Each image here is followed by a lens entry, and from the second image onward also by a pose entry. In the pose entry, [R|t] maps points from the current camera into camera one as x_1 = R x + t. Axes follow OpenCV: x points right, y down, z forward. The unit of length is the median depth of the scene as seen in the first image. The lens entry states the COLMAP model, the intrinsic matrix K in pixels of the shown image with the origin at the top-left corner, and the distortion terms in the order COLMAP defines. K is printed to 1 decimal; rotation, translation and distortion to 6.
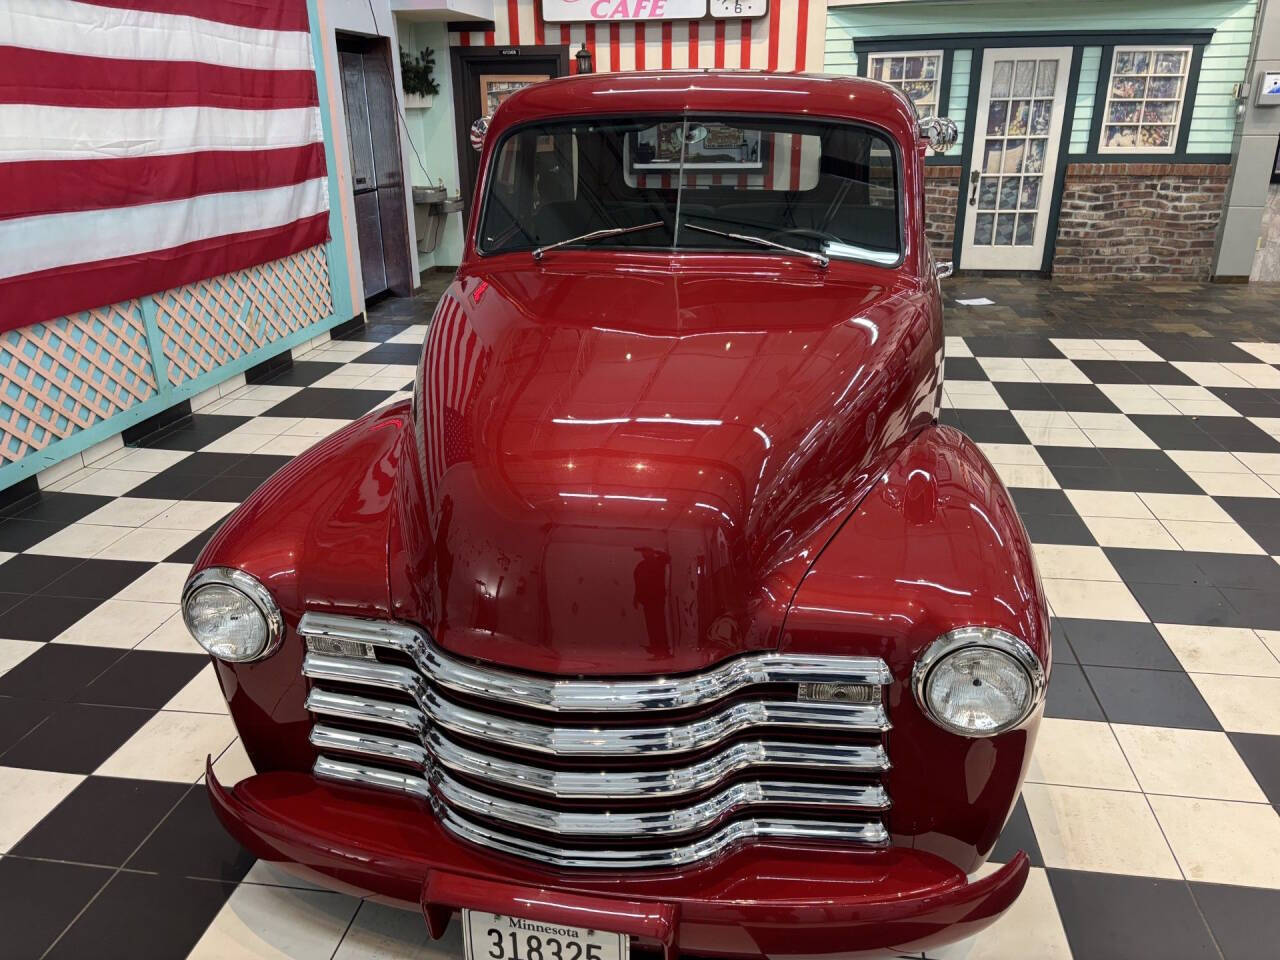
lens RADIAL K [[957.6, 0, 640.0], [0, 957.6, 480.0], [0, 0, 1]] dist [0.006565, -0.012642]
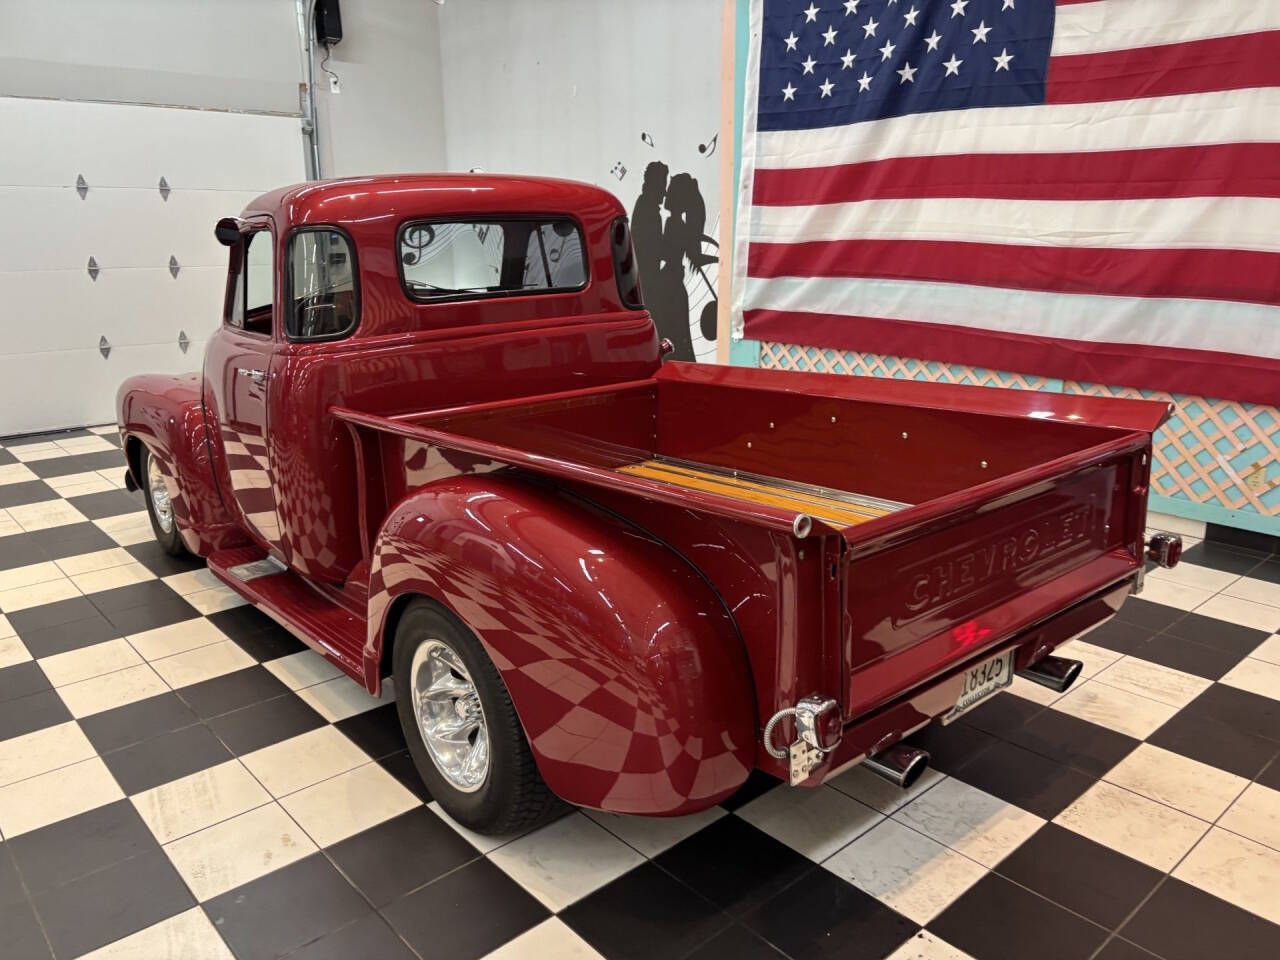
lens RADIAL K [[985.1, 0, 640.0], [0, 985.1, 480.0], [0, 0, 1]] dist [0.003437, 0.002247]
pose [[-0.630747, 0.215047, -0.745596, 0.326728], [-0.268464, 0.841027, 0.469682, -0.275059], [0.728069, 0.496416, -0.472743, 0.710366]]
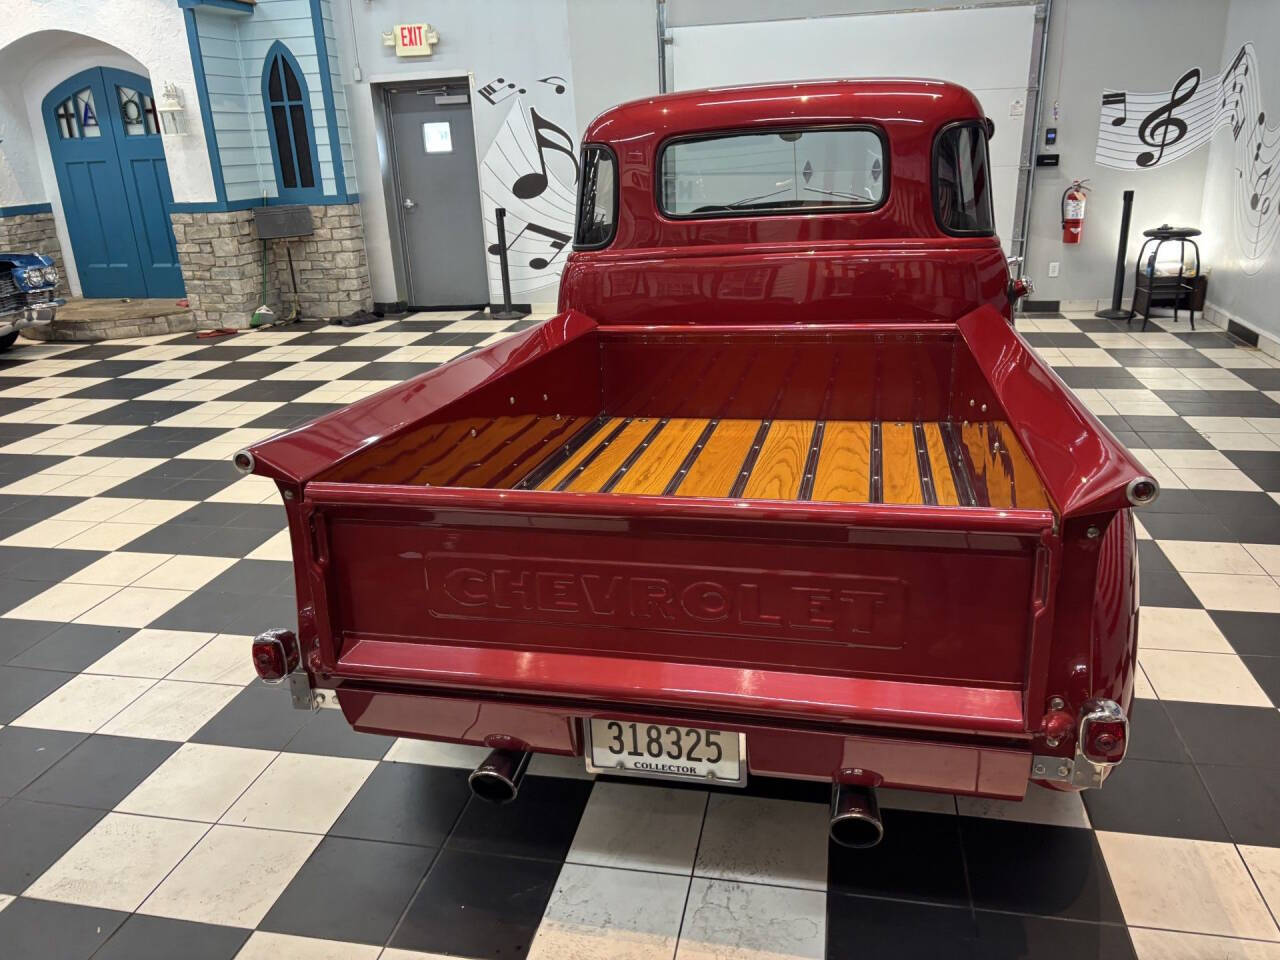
lens RADIAL K [[971.6, 0, 640.0], [0, 971.6, 480.0], [0, 0, 1]] dist [0.013314, -0.001808]
pose [[-0.997333, 0.036077, 0.063449, 0.071084], [0.068749, 0.756310, 0.650591, -0.305138], [-0.024516, 0.653218, -0.756773, 0.795914]]
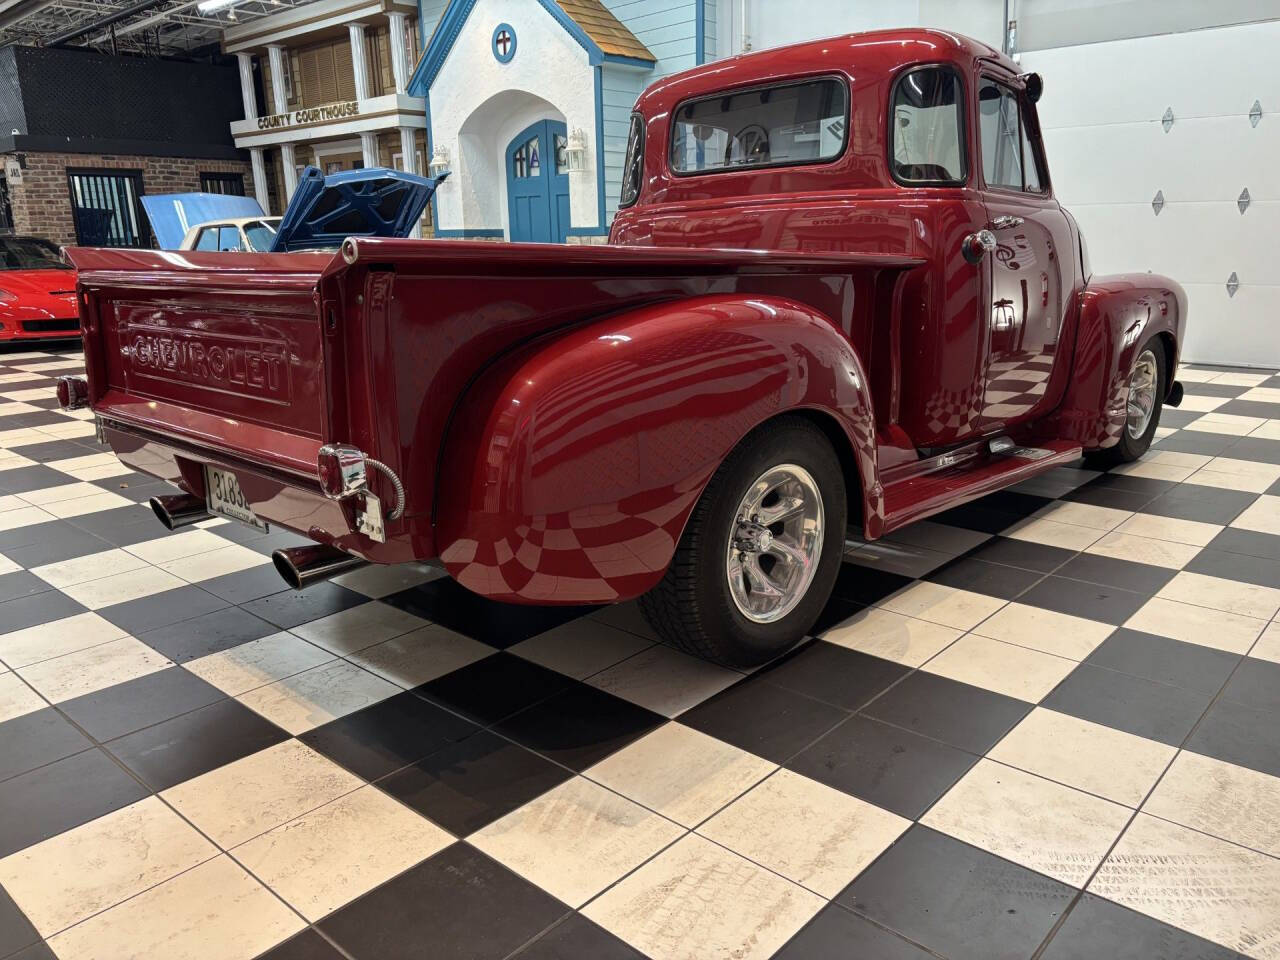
lens RADIAL K [[968.3, 0, 637.0], [0, 968.3, 477.1], [0, 0, 1]] dist [0.061813, -0.077619]
pose [[-0.837752, -0.105009, 0.535859, -0.152111], [0.225070, 0.827694, 0.514069, -0.242398], [-0.497509, 0.551268, -0.669767, 0.796930]]
